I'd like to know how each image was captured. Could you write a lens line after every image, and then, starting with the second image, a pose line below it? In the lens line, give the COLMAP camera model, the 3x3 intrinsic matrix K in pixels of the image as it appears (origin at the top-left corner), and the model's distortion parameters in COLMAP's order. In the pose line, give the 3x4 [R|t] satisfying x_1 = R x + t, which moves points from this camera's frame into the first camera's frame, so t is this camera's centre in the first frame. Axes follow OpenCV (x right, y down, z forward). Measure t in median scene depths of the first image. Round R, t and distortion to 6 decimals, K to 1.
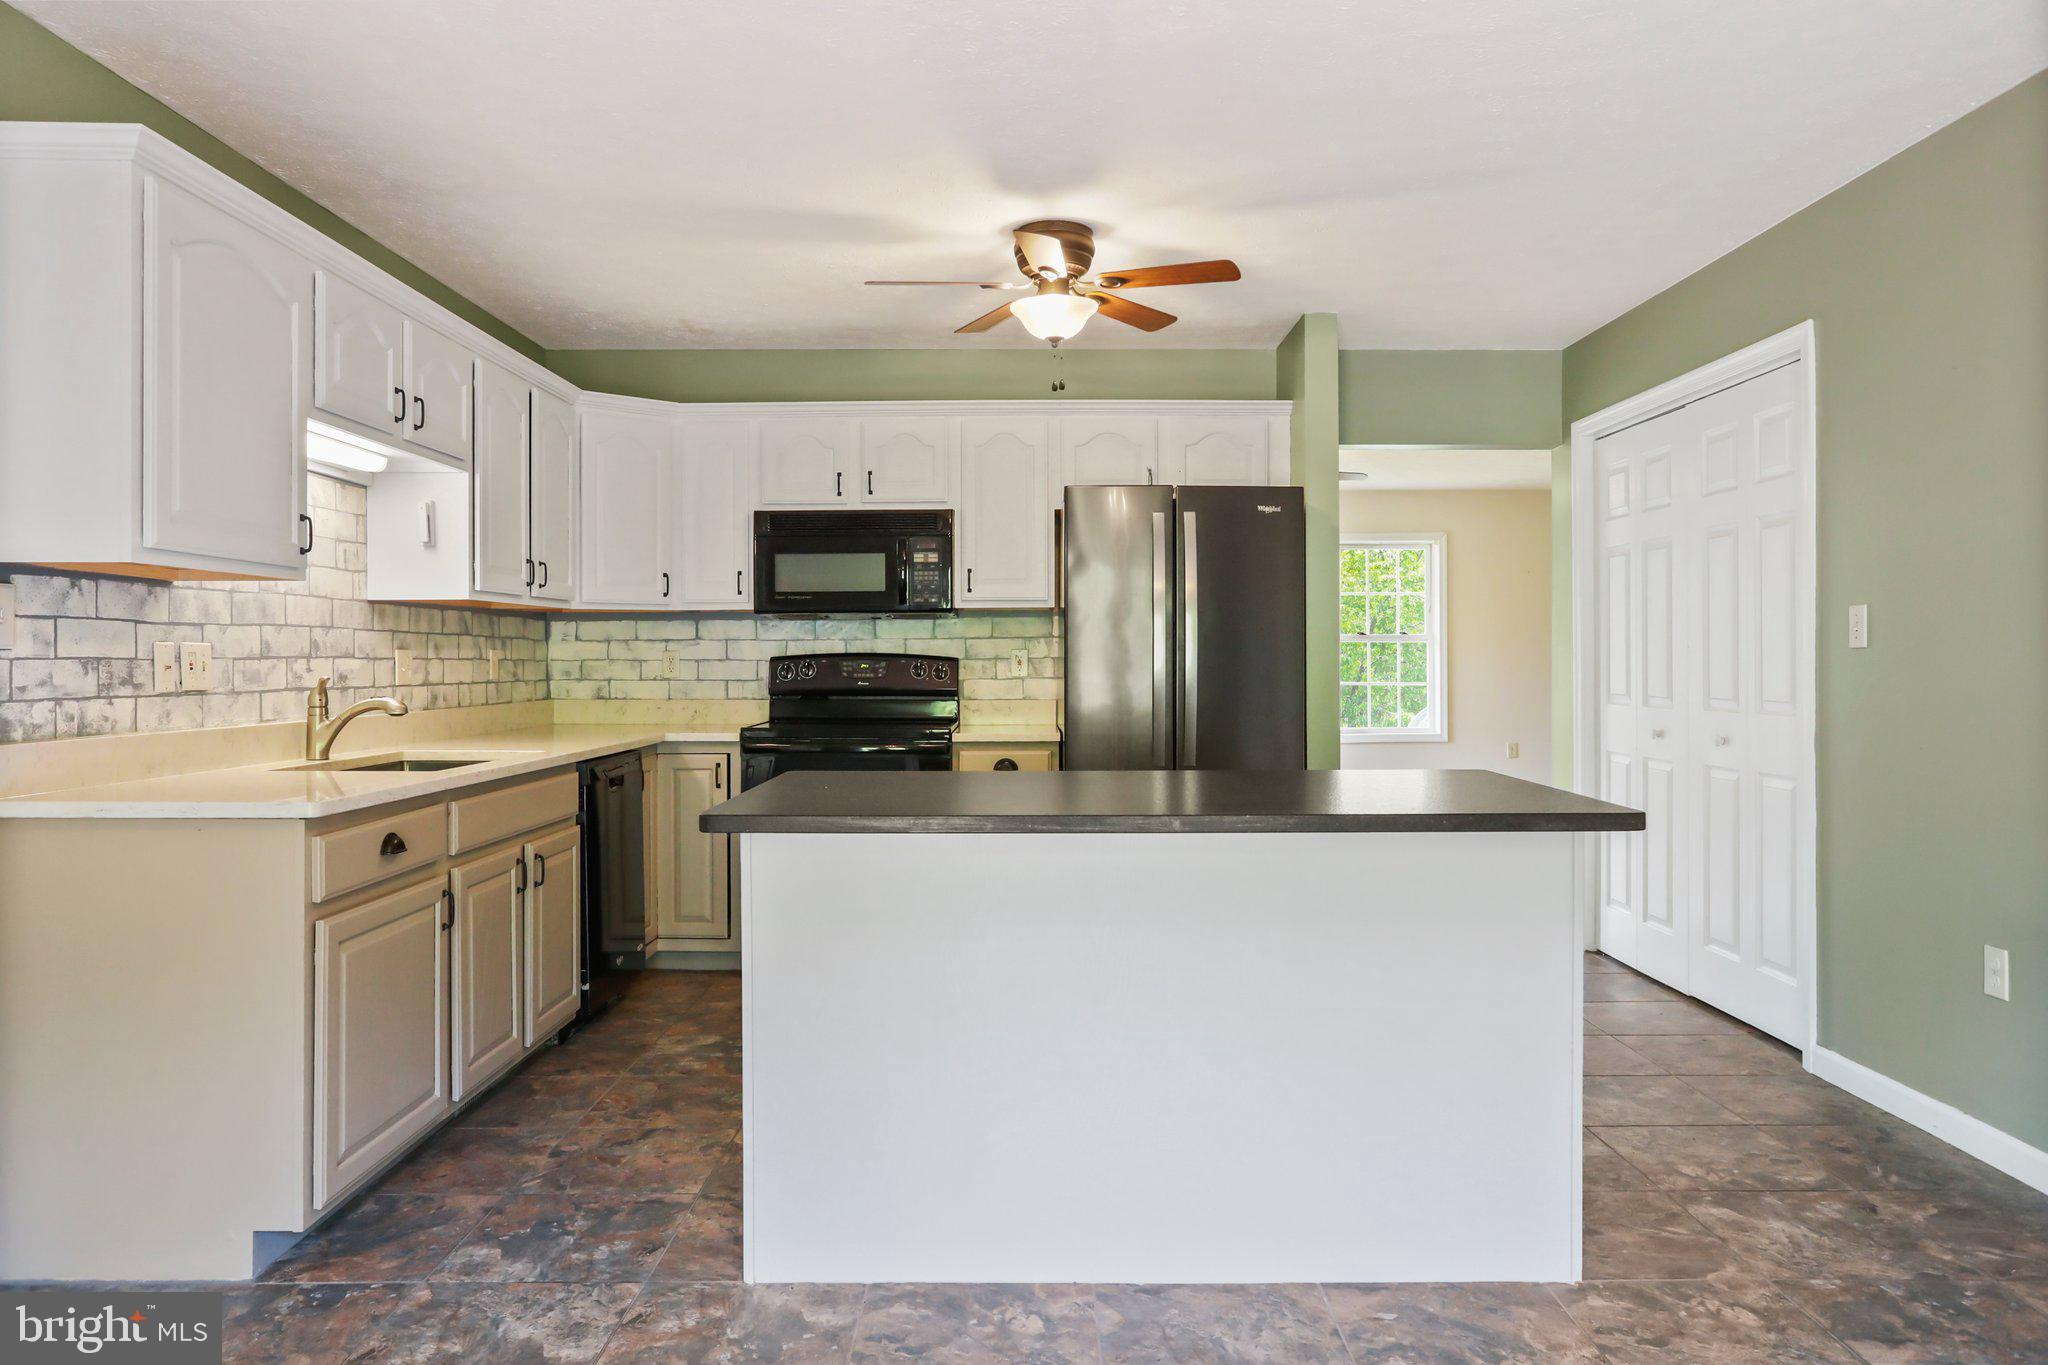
lens RADIAL K [[1354.6, 0, 1038.7], [0, 1354.6, 649.5], [0, 0, 1]] dist [-0.026018, 0.016266]
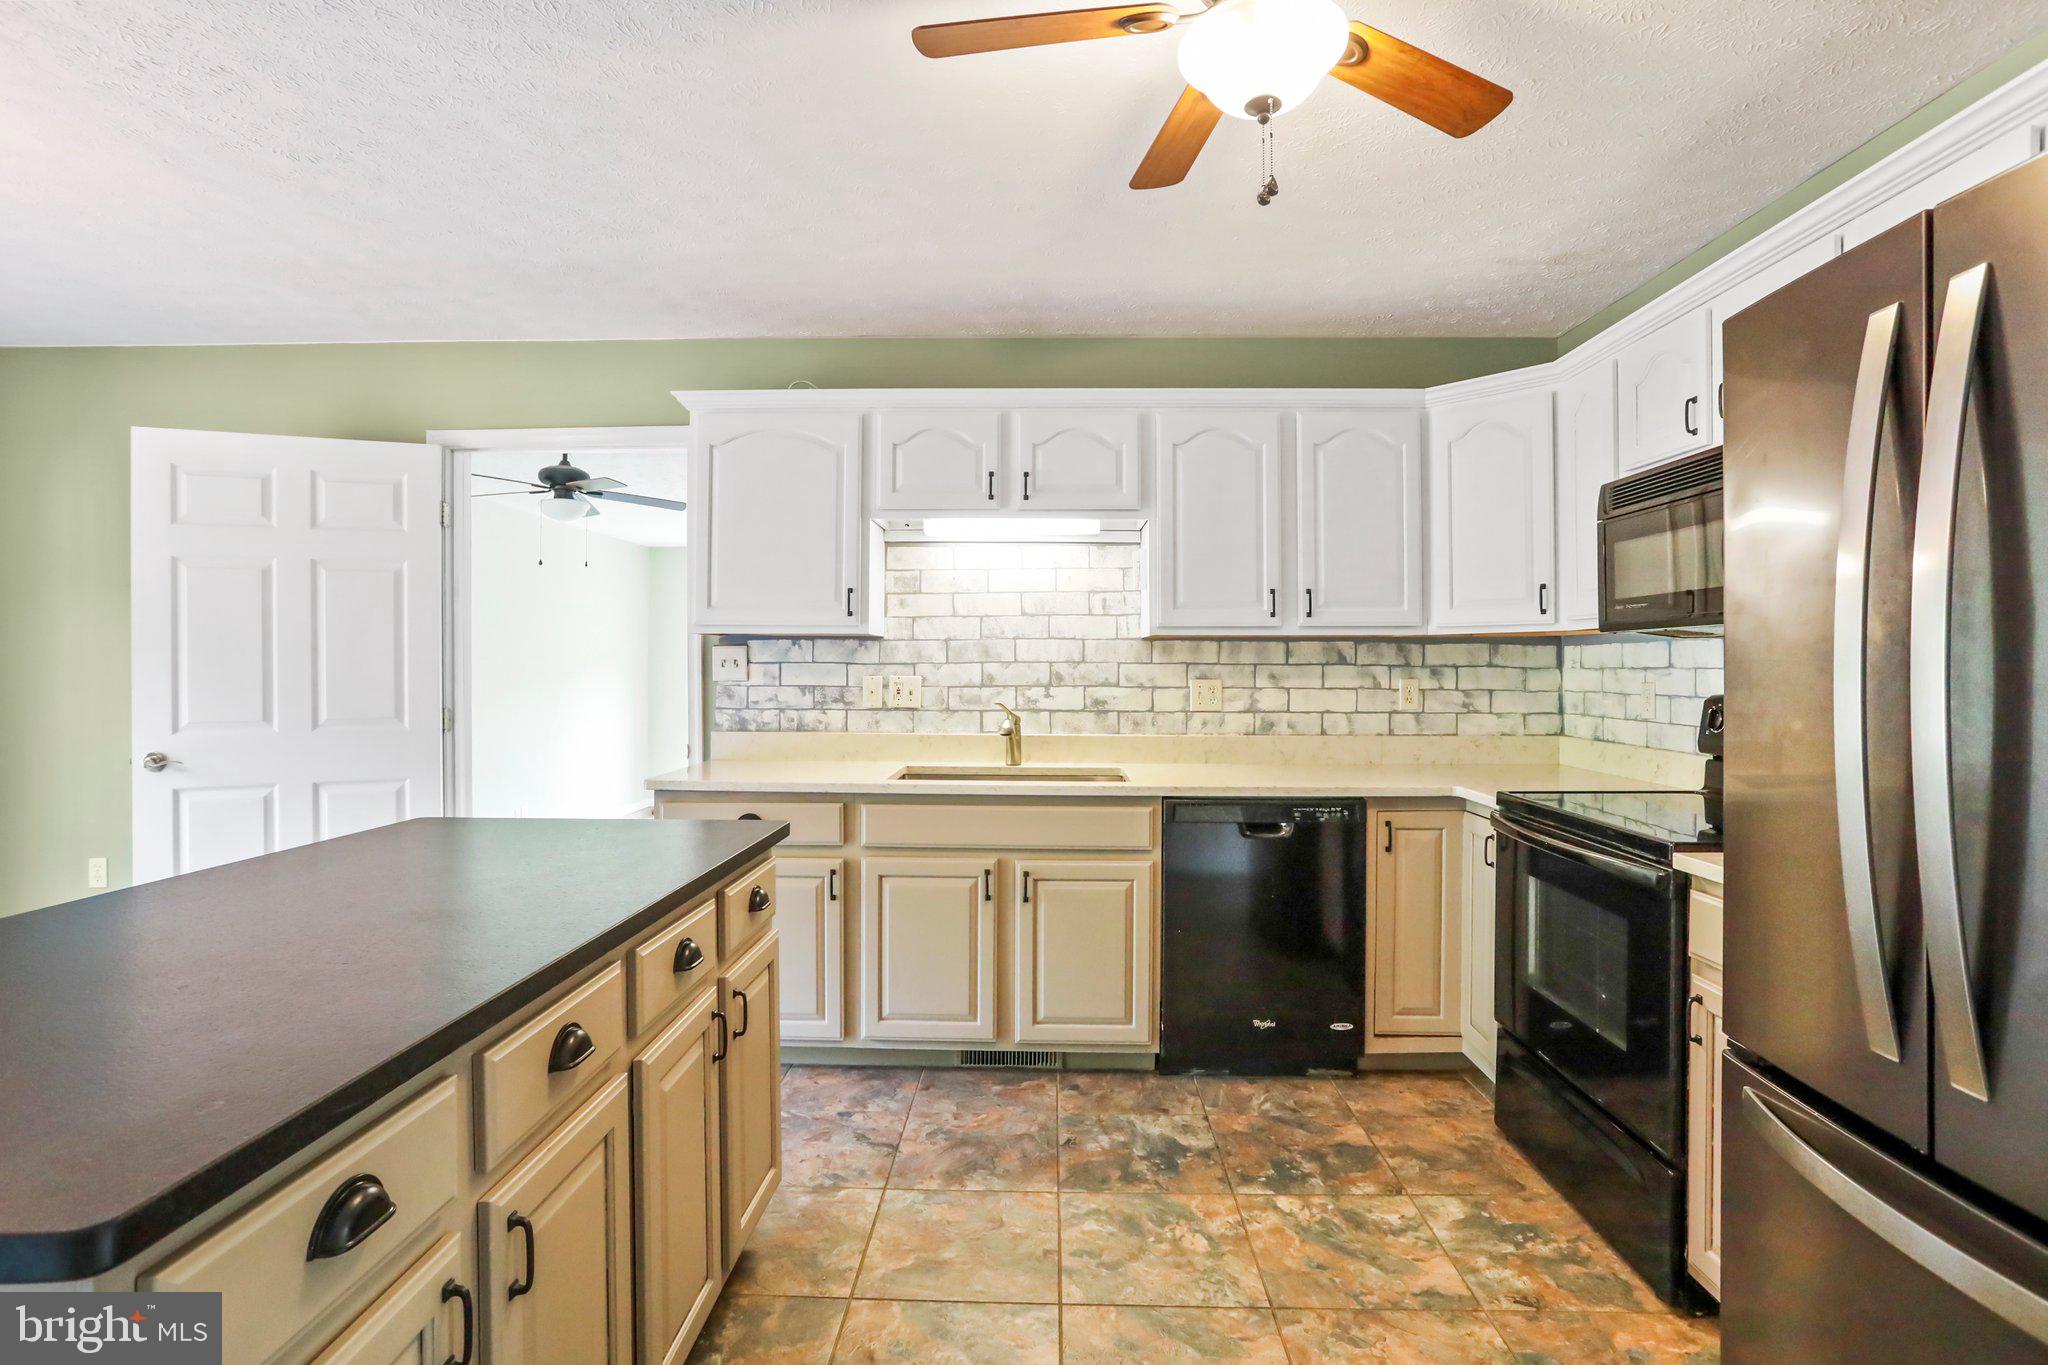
lens RADIAL K [[1010.4, 0, 1031.8], [0, 1010.4, 661.5], [0, 0, 1]] dist [-0.060119, 0.025524]
pose [[-0.037799, -0.002841, -0.999281, 0.431111], [0.003702, 0.999989, -0.002983, -0.014948], [0.999279, -0.003812, -0.037788, 1.016587]]
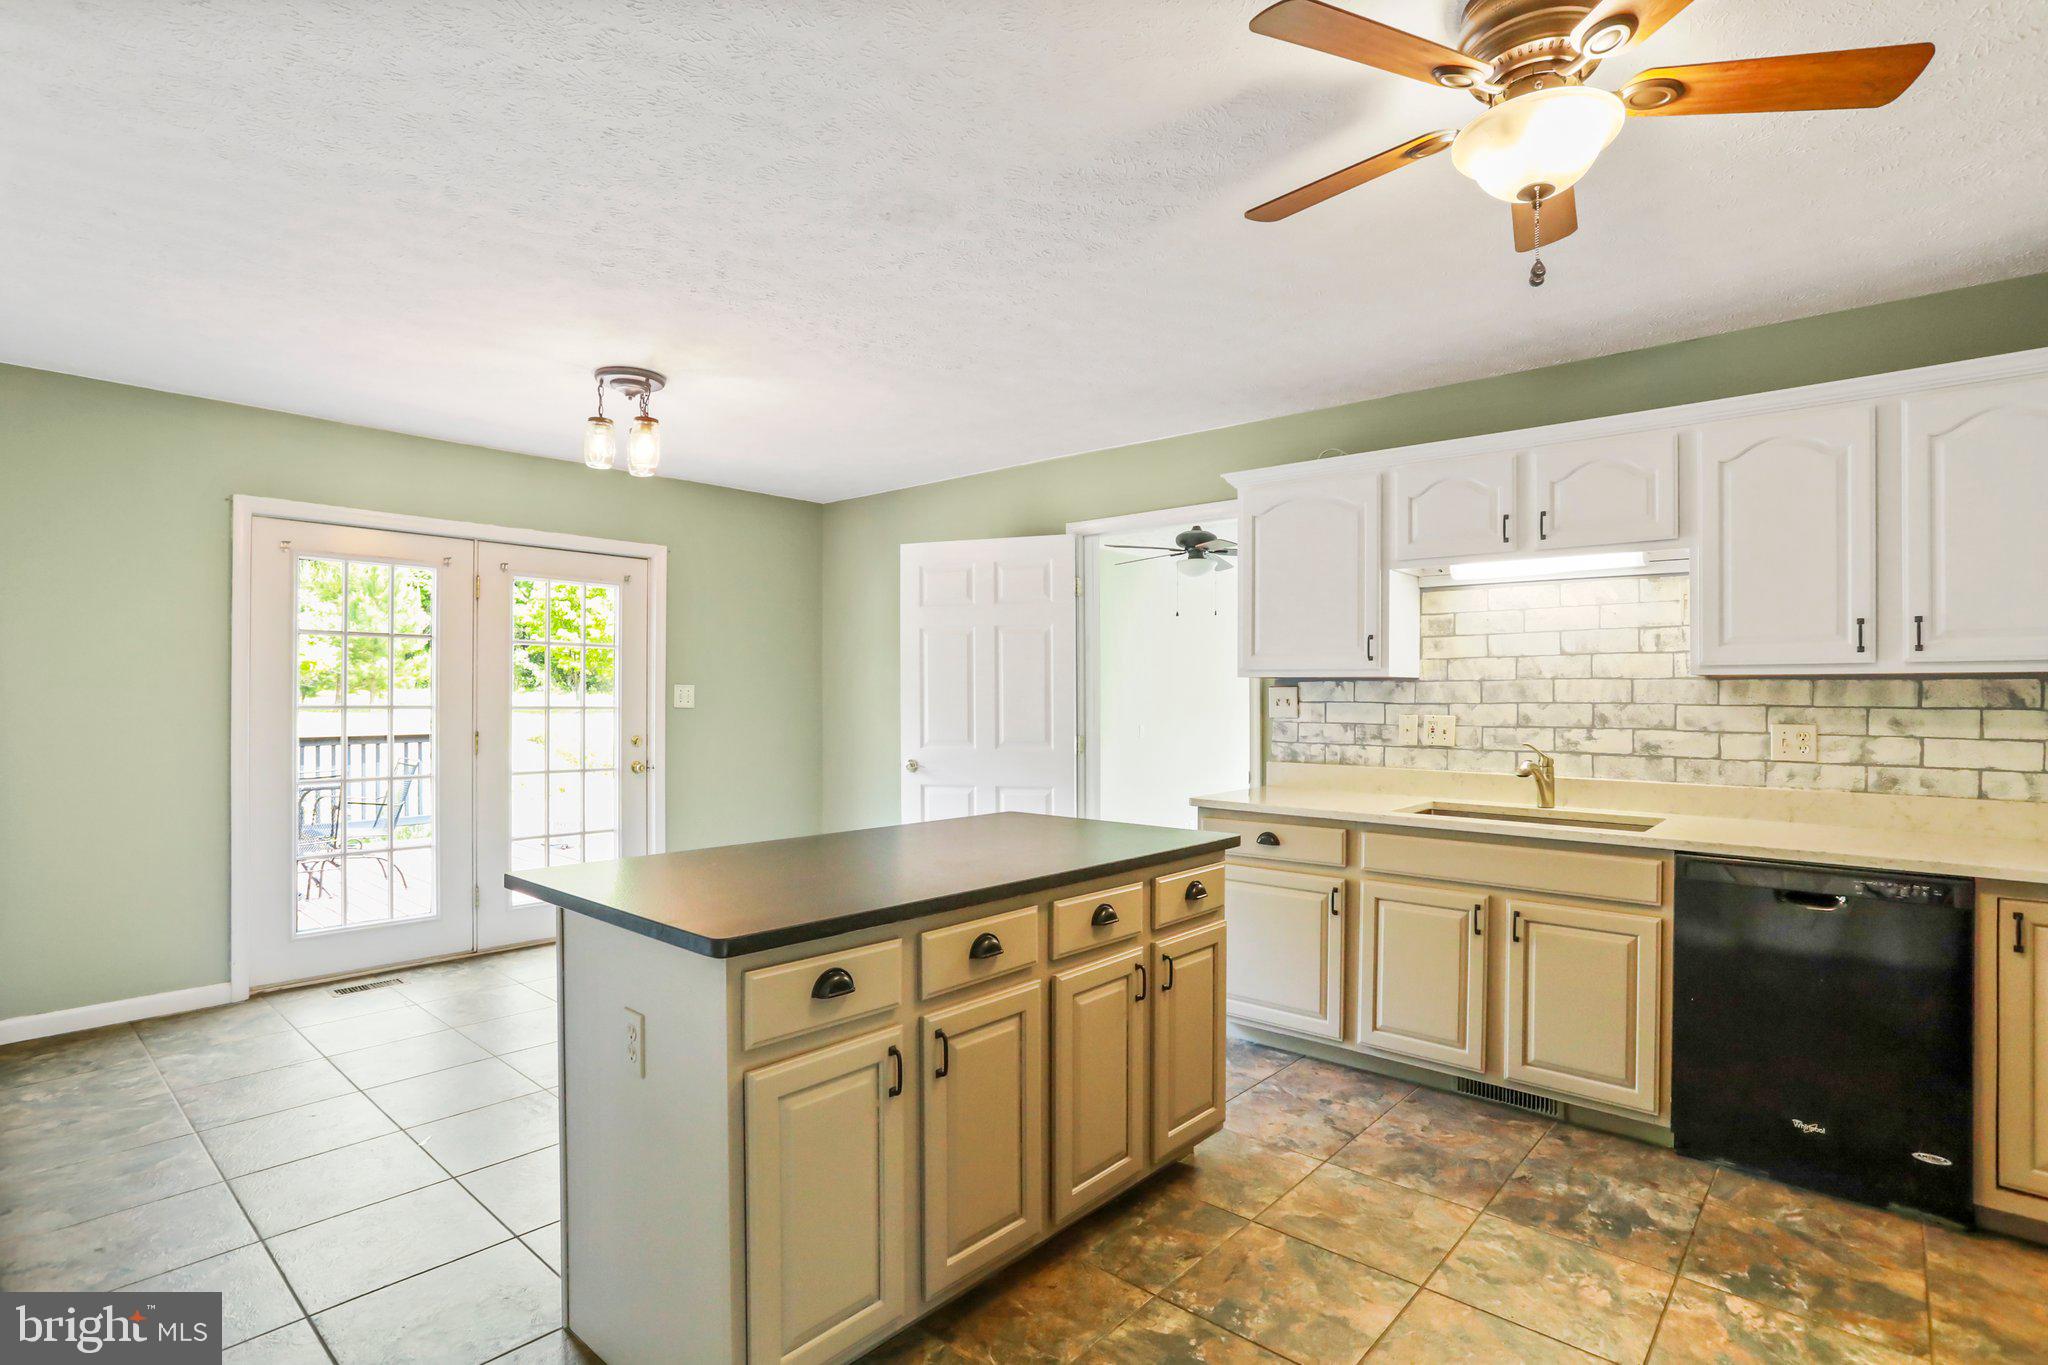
lens RADIAL K [[1010.4, 0, 987.1], [0, 1010.4, 697.8], [0, 0, 1]] dist [-0.060119, 0.025524]
pose [[-0.694523, 0.002001, -0.719468, 0.499187], [0.001694, 0.999998, 0.001146, -0.024082], [0.719469, -0.000422, -0.694525, 1.227003]]
